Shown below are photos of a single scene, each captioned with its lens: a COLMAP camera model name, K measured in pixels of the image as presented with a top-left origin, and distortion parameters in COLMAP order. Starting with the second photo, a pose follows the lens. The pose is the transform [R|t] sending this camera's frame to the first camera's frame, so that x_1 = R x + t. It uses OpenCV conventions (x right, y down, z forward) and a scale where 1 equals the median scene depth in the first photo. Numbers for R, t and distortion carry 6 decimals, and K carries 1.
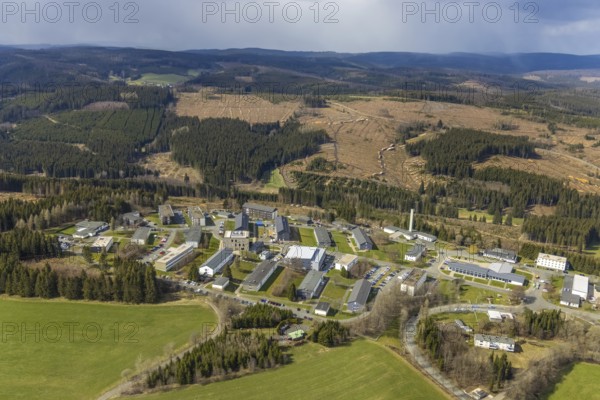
lens RADIAL K [[675.2, 0, 300.0], [0, 675.2, 200.0], [0, 0, 1]] dist [0.003740, -0.001926]
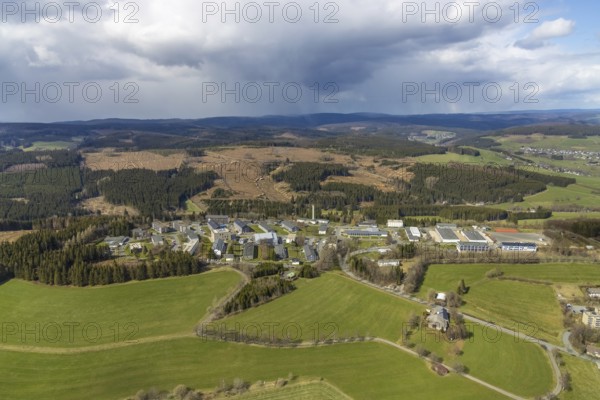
lens RADIAL K [[675.2, 0, 300.0], [0, 675.2, 200.0], [0, 0, 1]] dist [0.003740, -0.001926]
pose [[0.884334, -0.093975, 0.457299, -0.488582], [0.141666, 0.987361, -0.071054, 0.089975], [-0.444842, 0.127619, 0.886470, -0.353517]]
